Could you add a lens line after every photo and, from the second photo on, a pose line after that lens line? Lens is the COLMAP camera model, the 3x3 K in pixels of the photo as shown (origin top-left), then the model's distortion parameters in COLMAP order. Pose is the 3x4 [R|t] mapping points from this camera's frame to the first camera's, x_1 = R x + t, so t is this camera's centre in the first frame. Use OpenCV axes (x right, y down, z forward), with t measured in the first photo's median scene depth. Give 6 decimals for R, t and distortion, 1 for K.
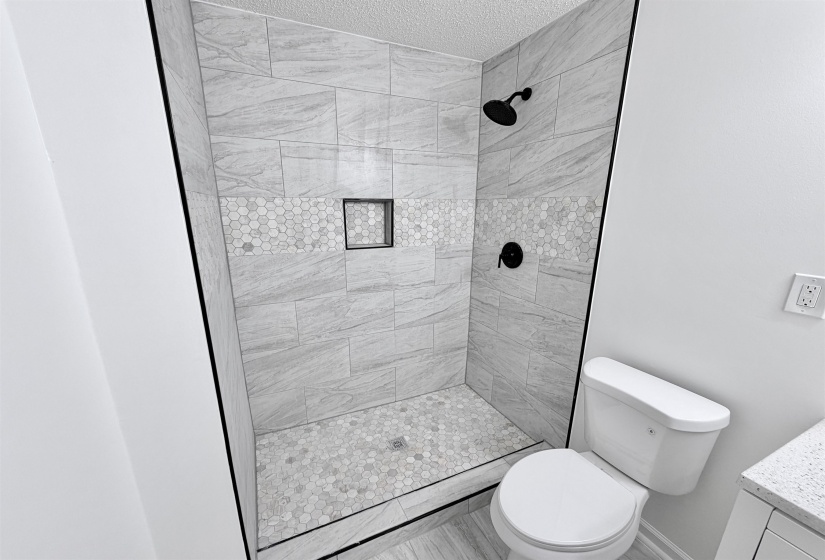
lens RADIAL K [[329.9, 0, 406.1], [0, 329.9, 292.5], [0, 0, 1]] dist [0.001515, 0.000210]
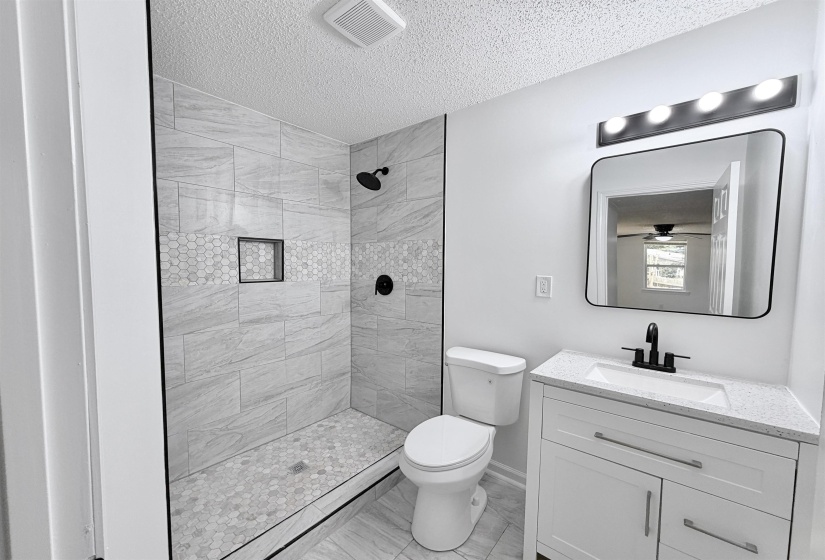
lens RADIAL K [[329.9, 0, 410.8], [0, 329.9, 277.0], [0, 0, 1]] dist [0.001515, 0.000210]
pose [[0.899894, -0.016122, 0.435811, -0.160230], [0.109287, 0.975767, -0.189567, 0.123133], [-0.422194, 0.218219, 0.879848, -0.192453]]
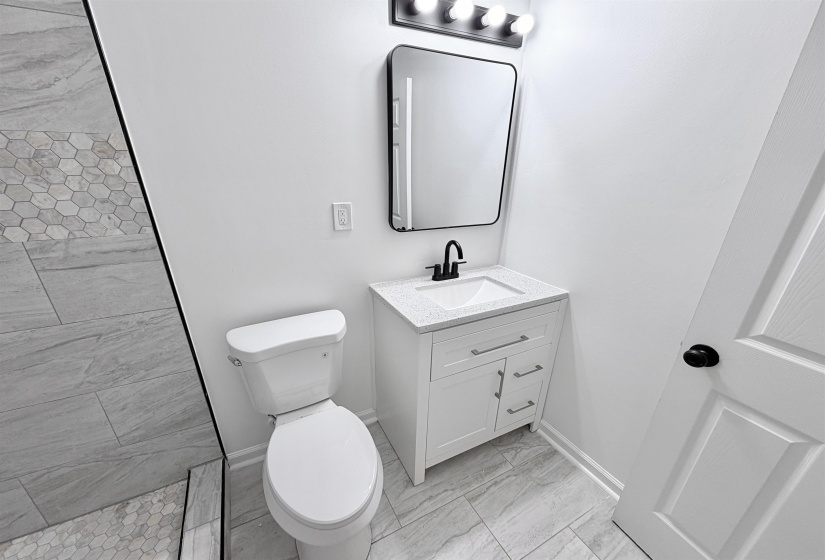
lens RADIAL K [[312.9, 0, 411.4], [0, 312.9, 297.1], [0, 0, 1]] dist [-0.002319, 0.000336]
pose [[-0.041657, -0.389429, 0.920114, -0.135233], [0.248974, 0.887817, 0.387032, -0.073789], [-0.967614, 0.245207, 0.059974, 0.369830]]
